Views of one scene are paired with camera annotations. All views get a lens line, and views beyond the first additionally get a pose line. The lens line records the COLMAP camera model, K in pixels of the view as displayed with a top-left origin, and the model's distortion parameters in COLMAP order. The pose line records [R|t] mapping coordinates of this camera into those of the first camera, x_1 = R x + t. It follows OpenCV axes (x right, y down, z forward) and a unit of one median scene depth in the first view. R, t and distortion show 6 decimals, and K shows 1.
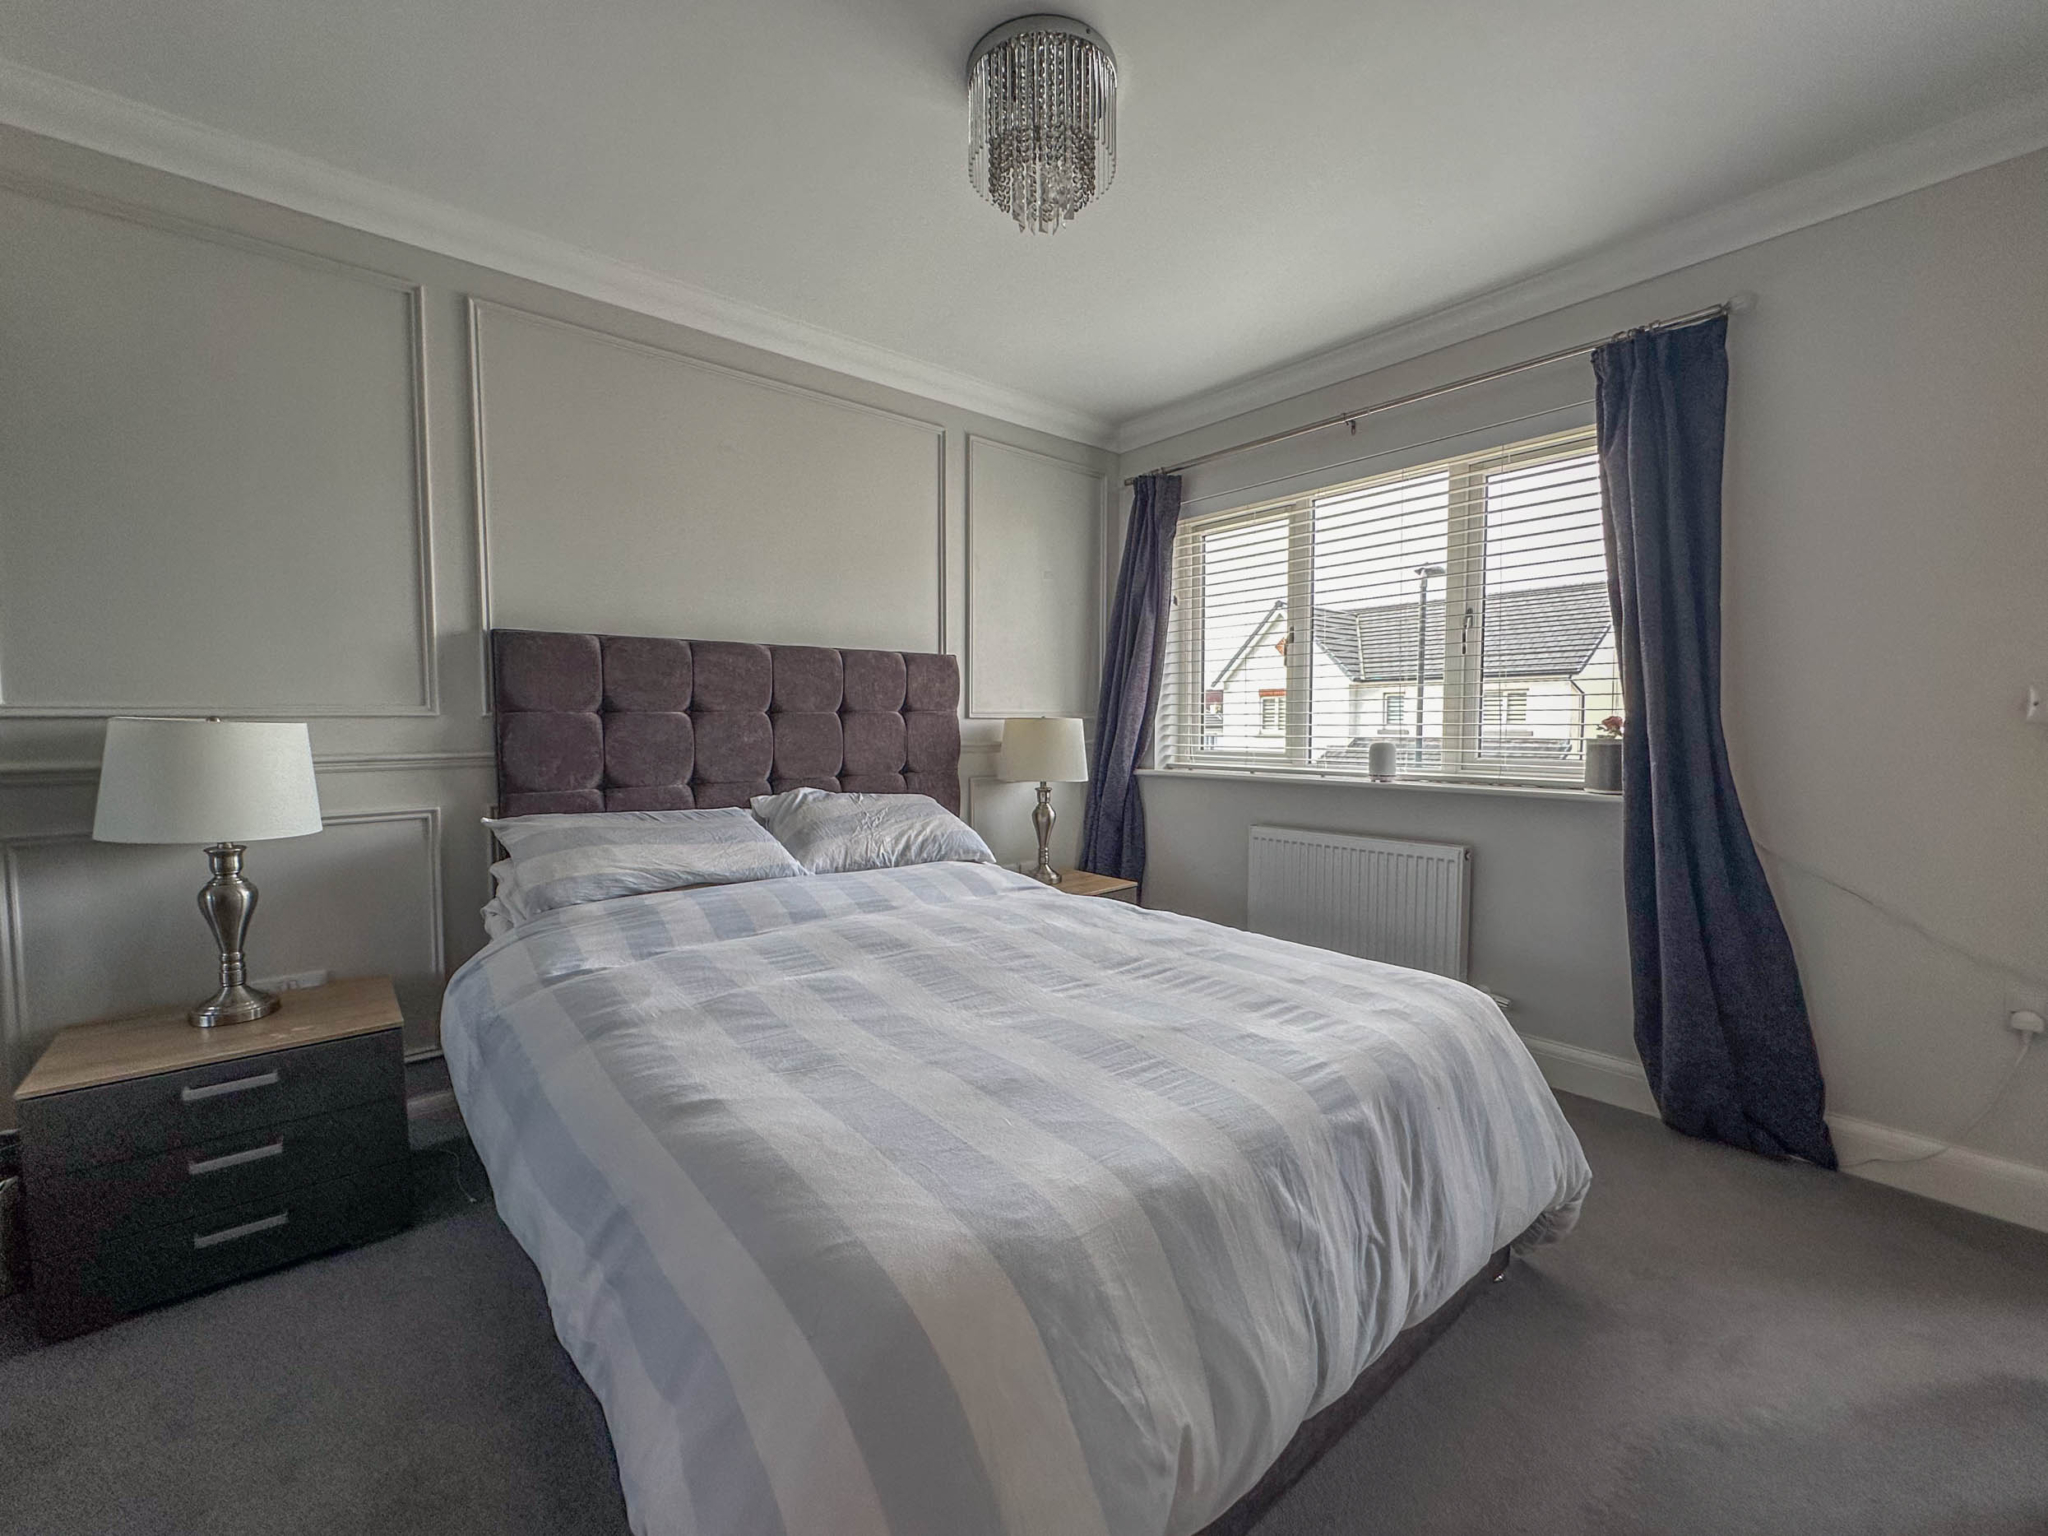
lens RADIAL K [[814.2, 0, 1024.0], [0, 814.2, 768.0], [0, 0, 1]] dist [0.104456, -0.000016]
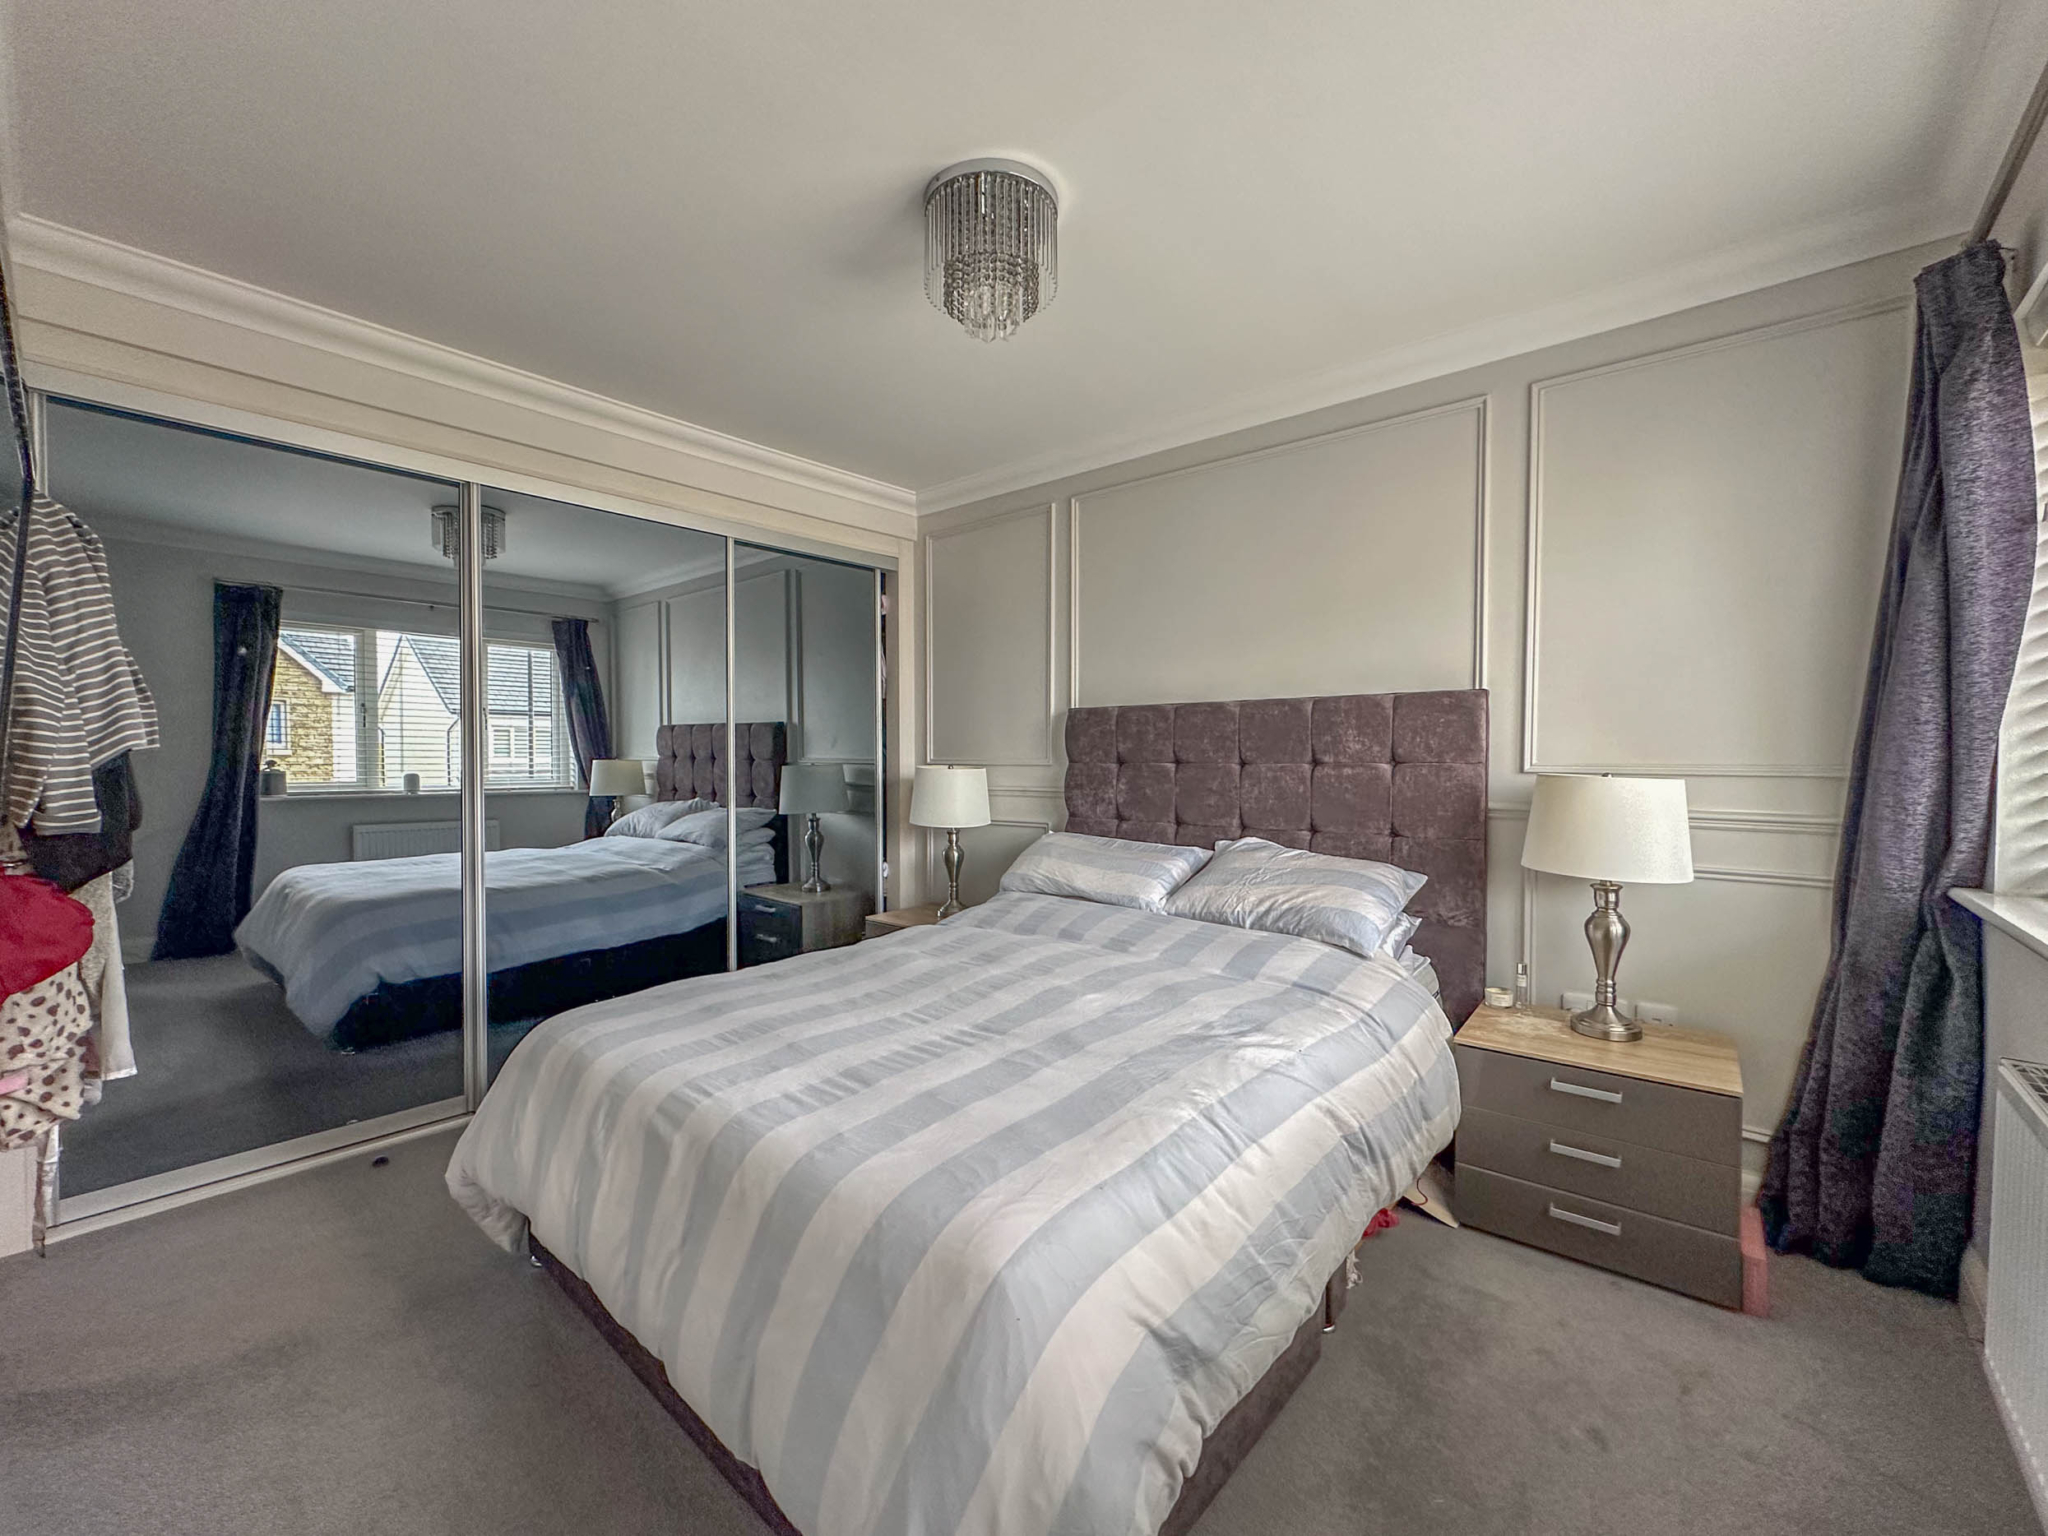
lens RADIAL K [[837.1, 0, 1024.0], [0, 837.1, 768.0], [0, 0, 1]] dist [-0.001711, -0.000007]
pose [[0.151617, 0.000816, -0.988439, 0.786701], [-0.065677, 0.997798, -0.009250, -0.035739], [0.986255, 0.066320, 0.151337, 0.656498]]
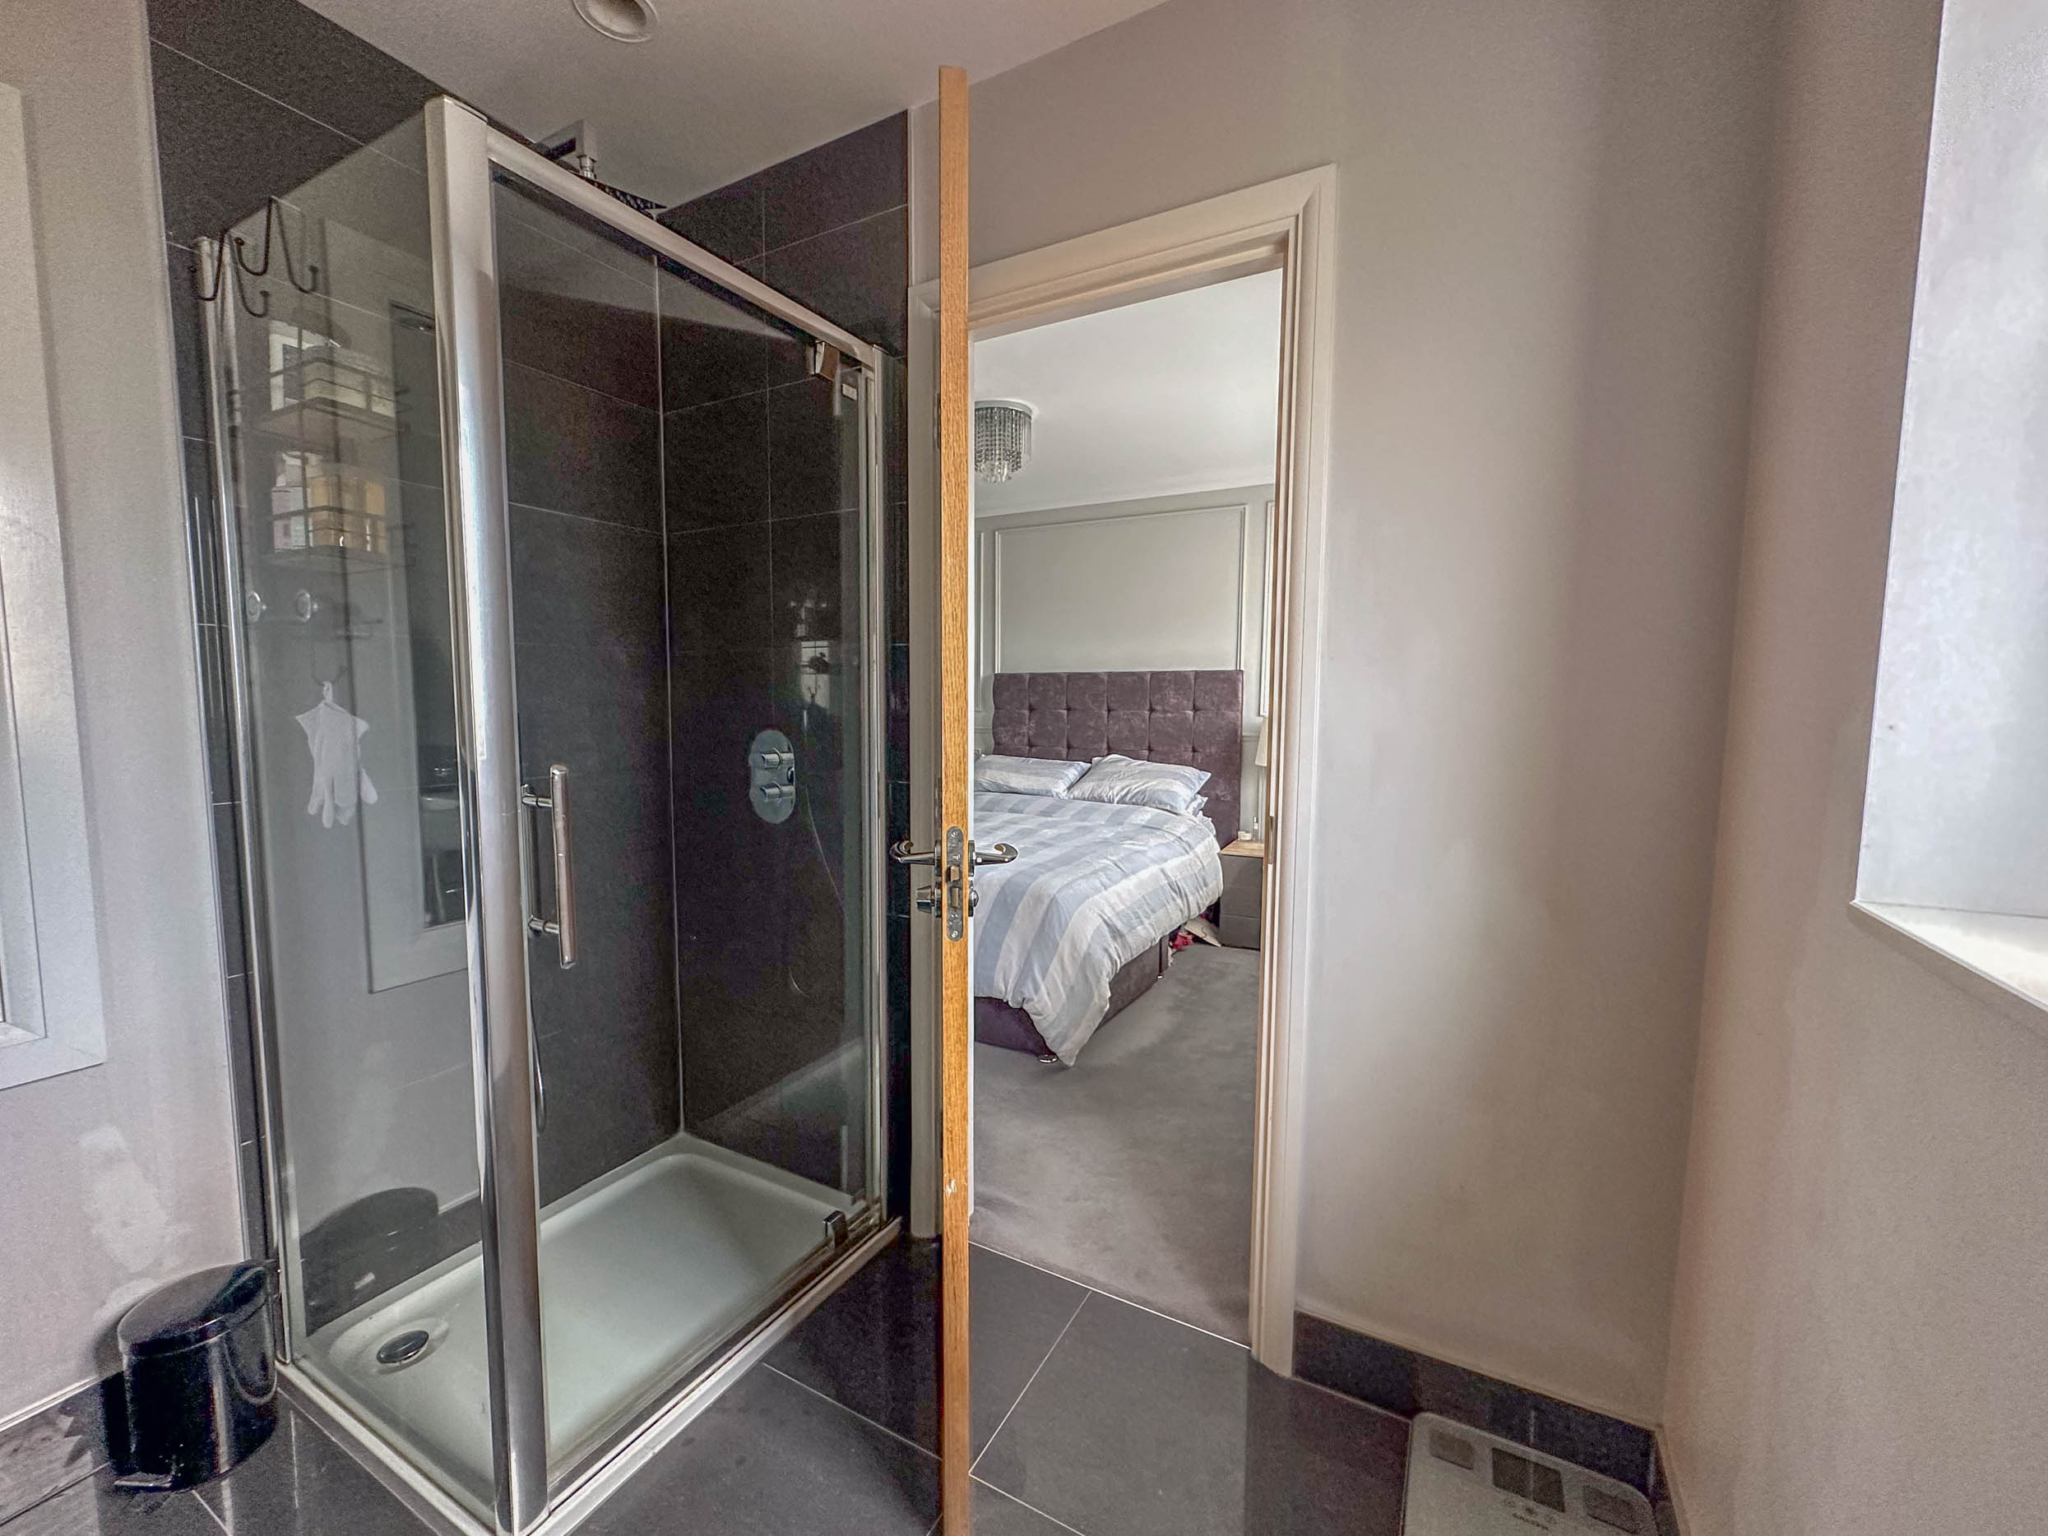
lens RADIAL K [[837.1, 0, 1024.0], [0, 837.1, 768.0], [0, 0, 1]] dist [-0.001711, -0.000007]
pose [[0.351187, 0.062516, -0.934216, 1.432148], [-0.062957, 0.997087, 0.043056, -0.010569], [0.934186, 0.043694, 0.354100, 0.265625]]
